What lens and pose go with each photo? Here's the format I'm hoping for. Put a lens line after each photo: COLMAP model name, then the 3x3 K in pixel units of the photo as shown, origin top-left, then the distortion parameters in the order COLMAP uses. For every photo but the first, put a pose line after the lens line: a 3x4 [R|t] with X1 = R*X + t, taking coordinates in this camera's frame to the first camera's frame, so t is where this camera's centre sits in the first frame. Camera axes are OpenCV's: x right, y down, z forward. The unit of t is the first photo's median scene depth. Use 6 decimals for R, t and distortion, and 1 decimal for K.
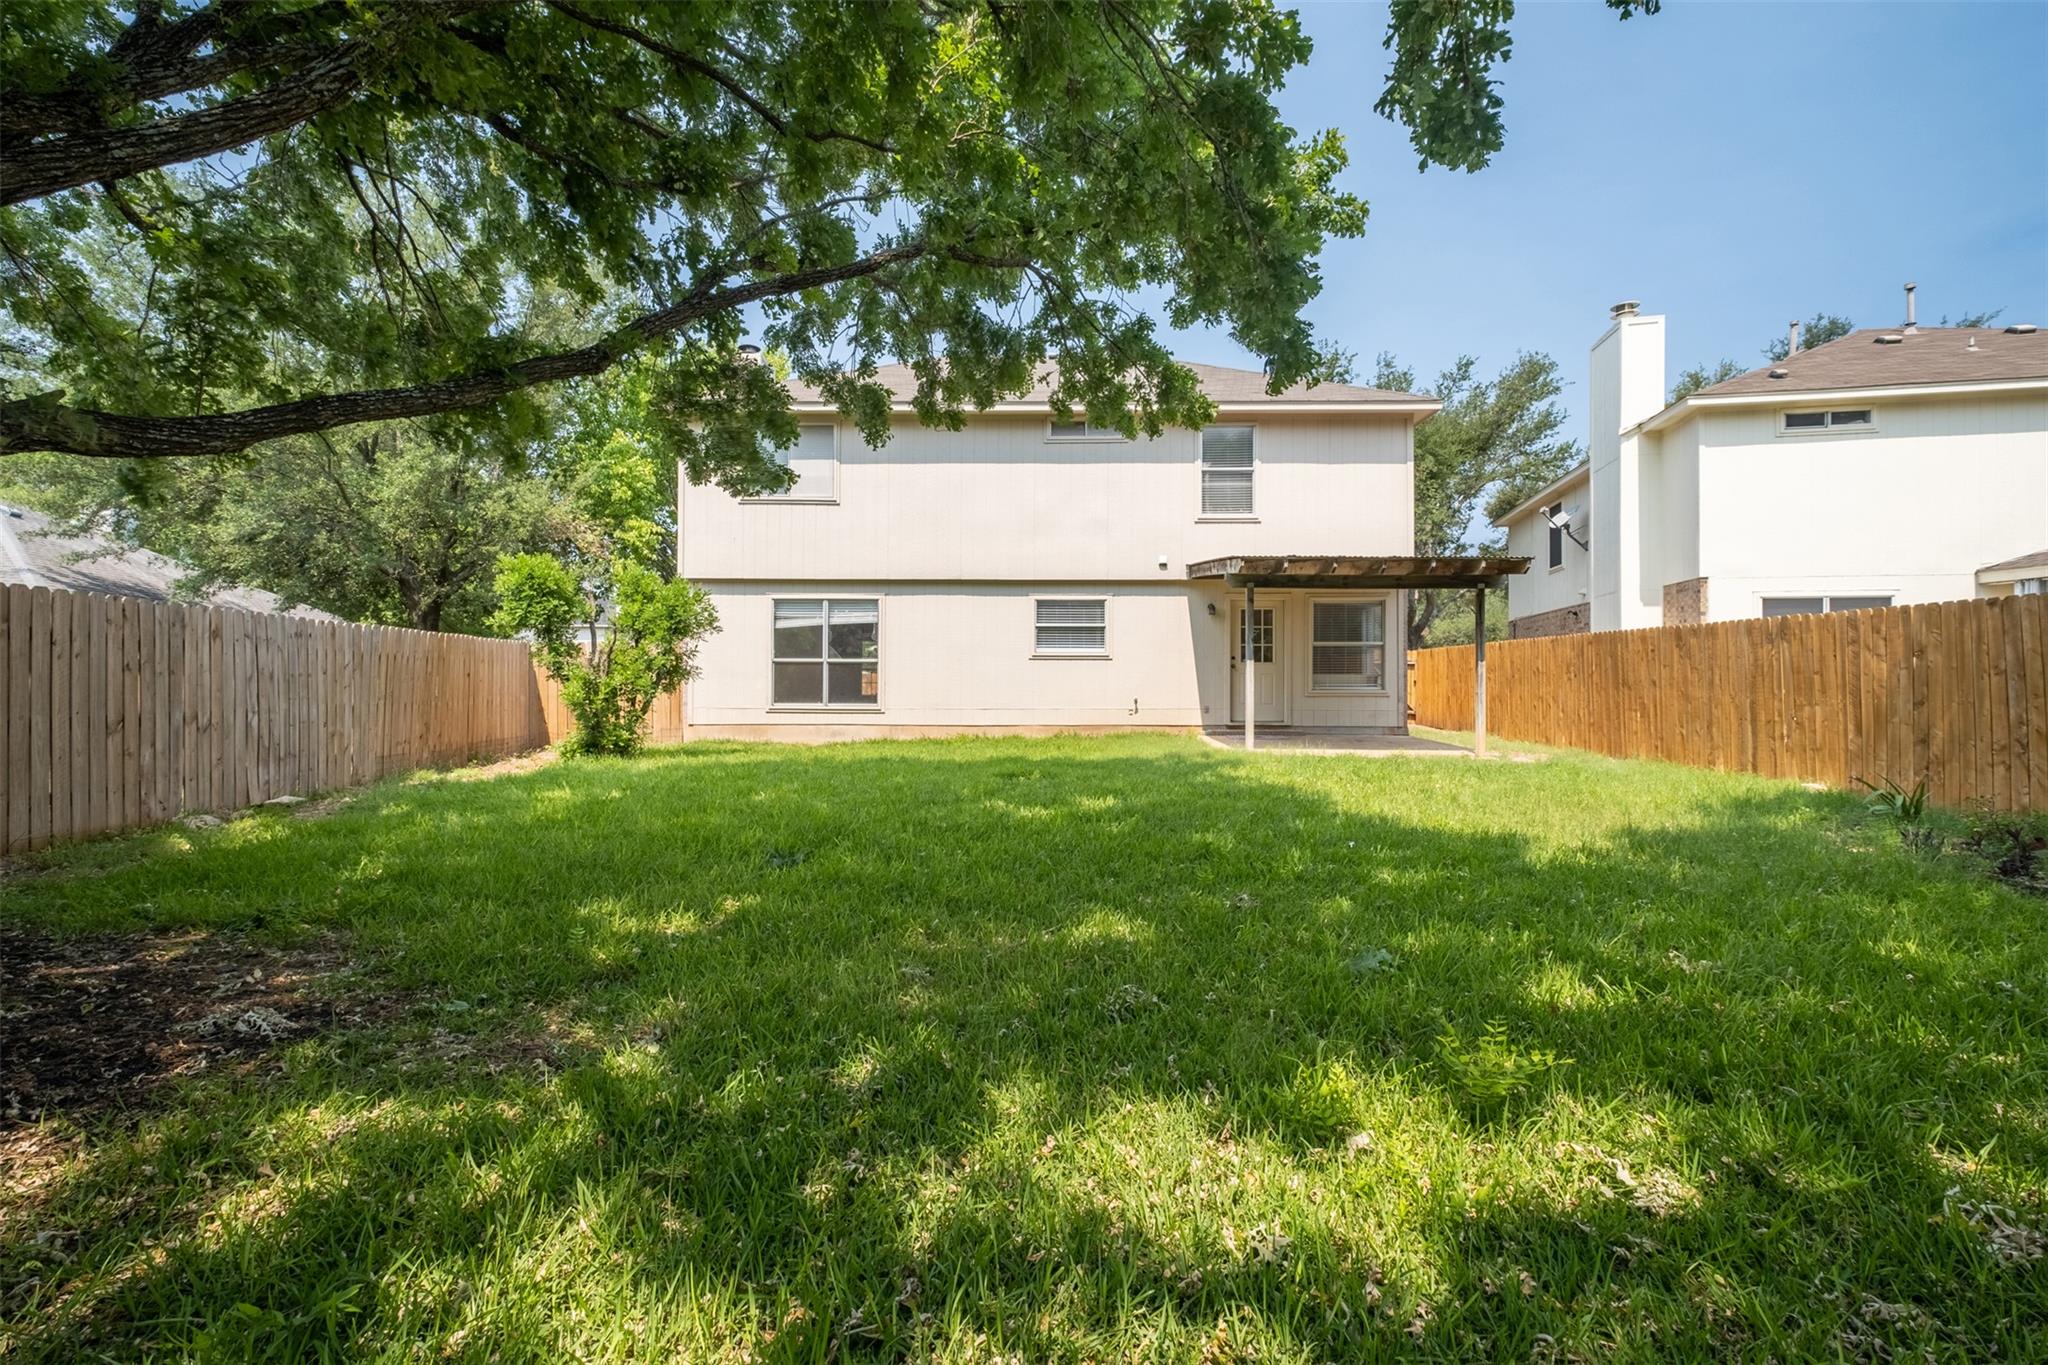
lens RADIAL K [[894.1, 0, 1031.0], [0, 894.1, 679.9], [0, 0, 1]] dist [-0.000429, -0.002403]
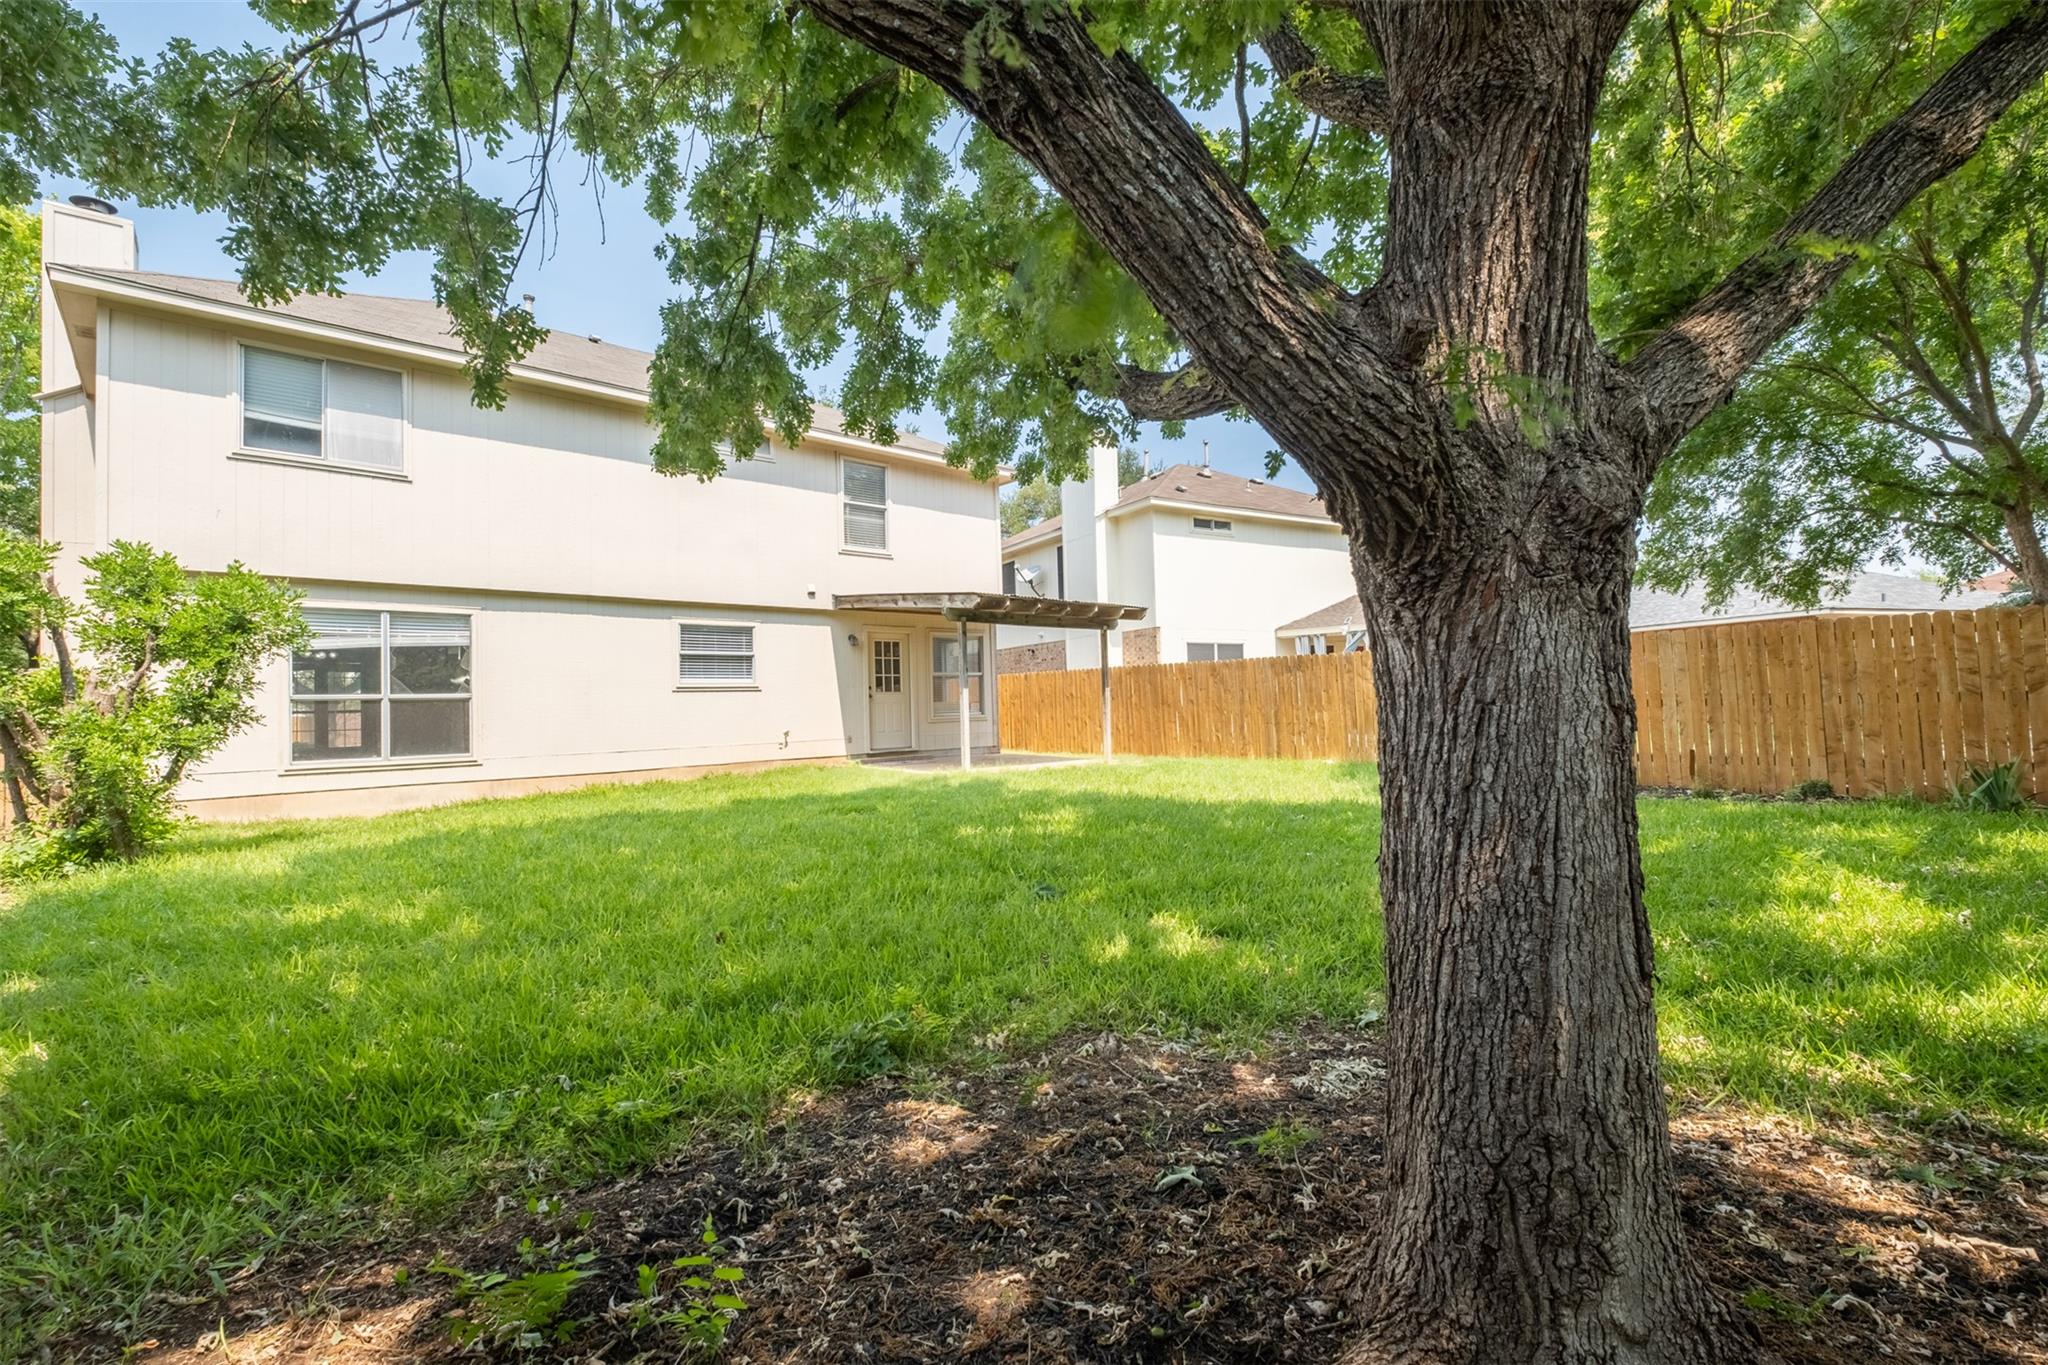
lens RADIAL K [[894.1, 0, 1032.7], [0, 894.1, 677.7], [0, 0, 1]] dist [-0.000429, -0.002403]
pose [[0.717908, -0.002514, 0.696134, -0.356682], [0.030185, 0.999165, -0.027521, -0.002015], [-0.695484, 0.040771, 0.717384, 0.132246]]
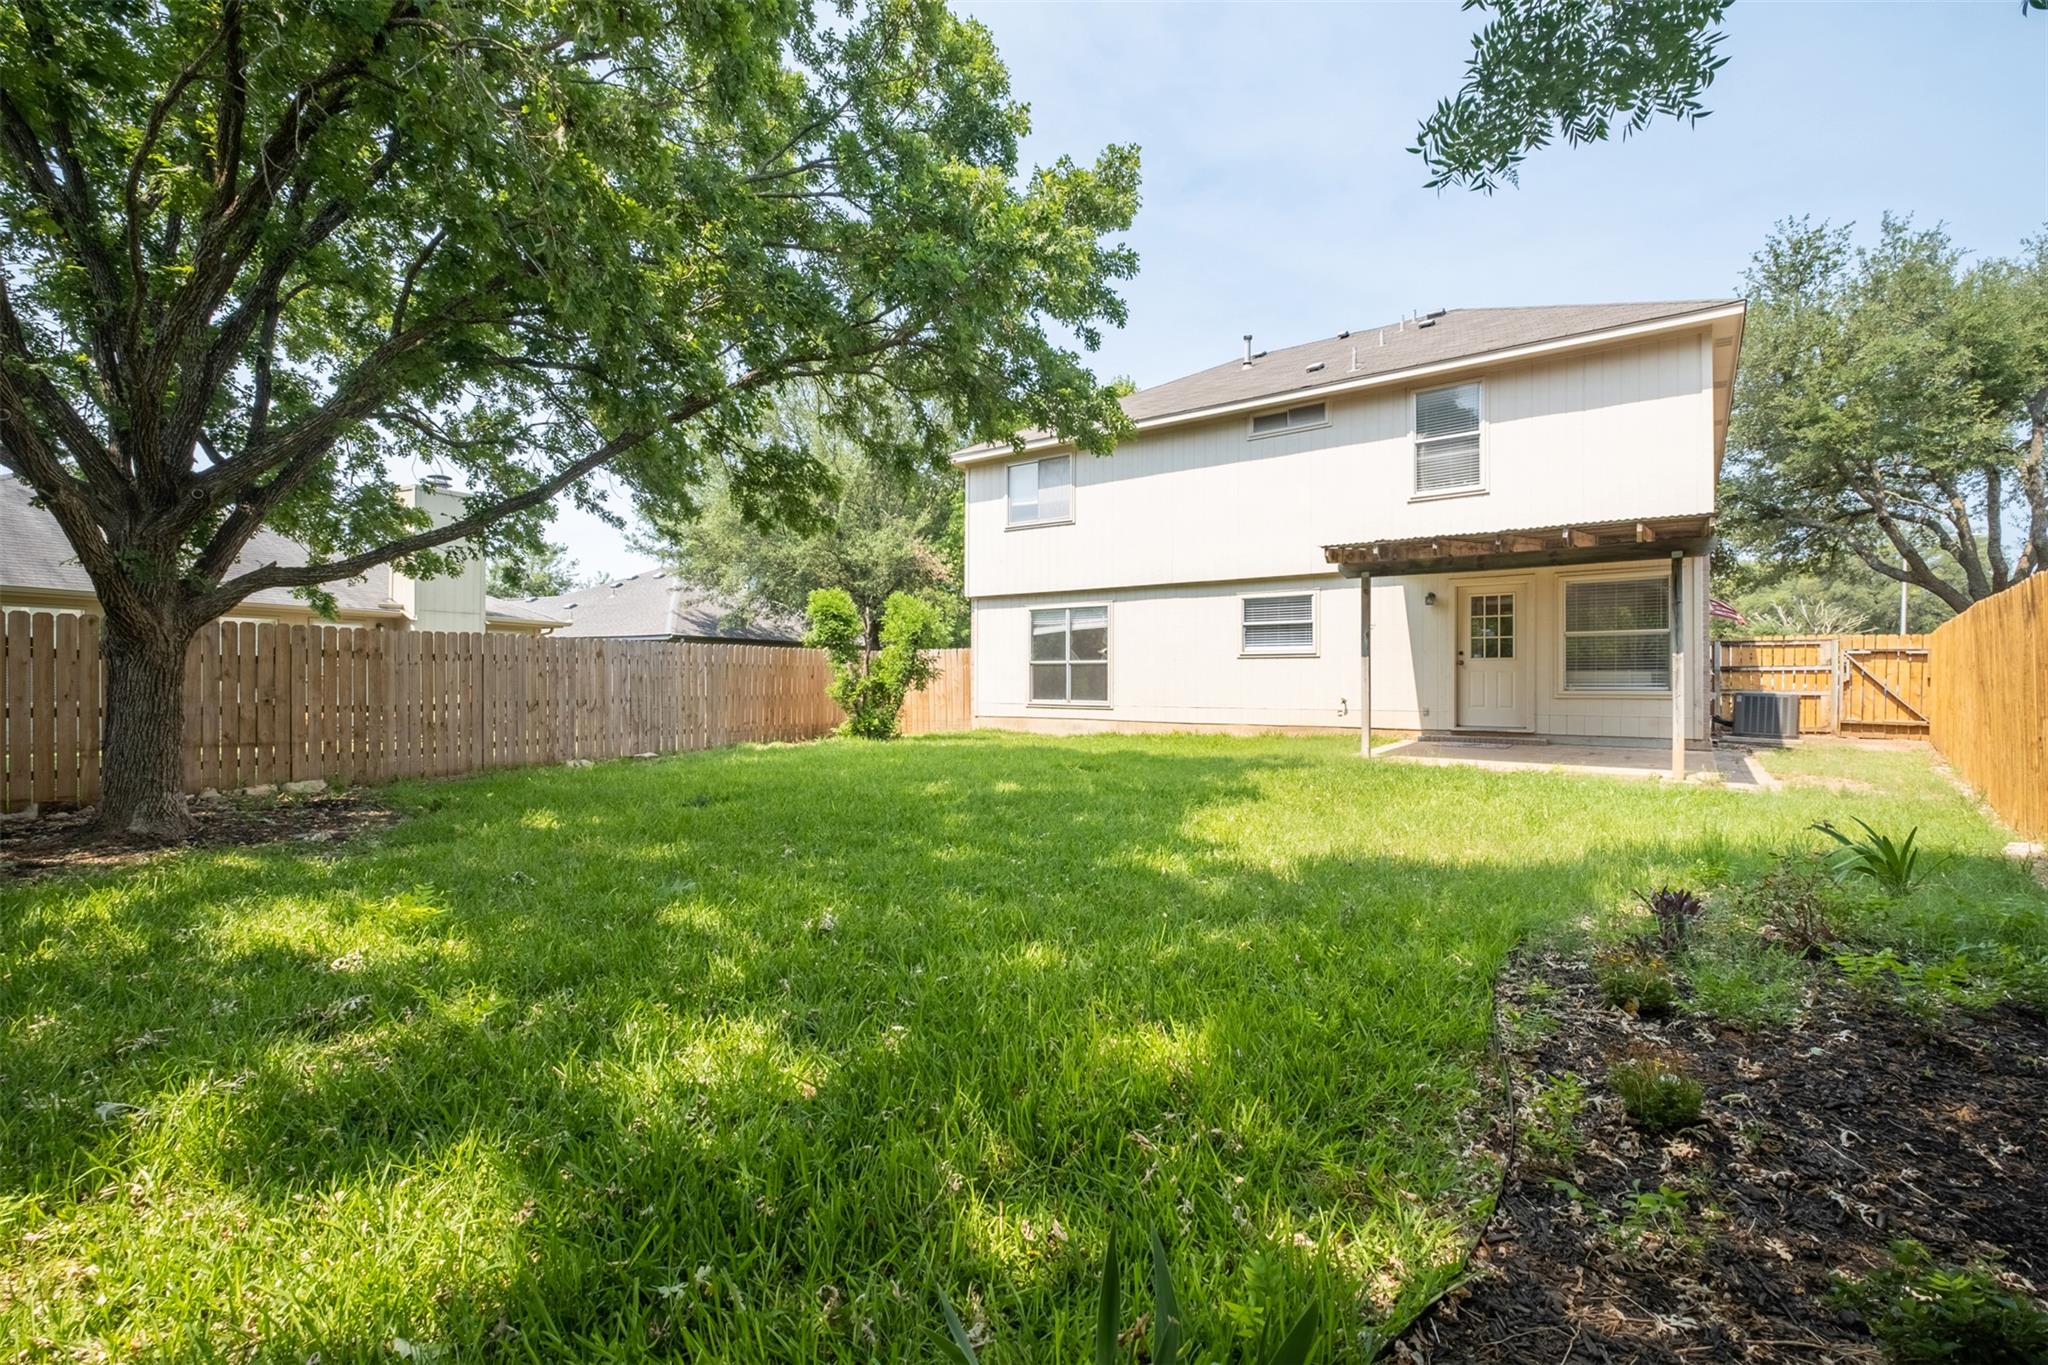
lens RADIAL K [[894.1, 0, 1032.4], [0, 894.1, 680.5], [0, 0, 1]] dist [-0.000429, -0.002403]
pose [[0.812711, -0.000444, -0.582667, 0.395278], [0.003443, 0.999986, 0.004040, -0.003072], [0.582657, -0.005289, 0.812701, 0.052535]]
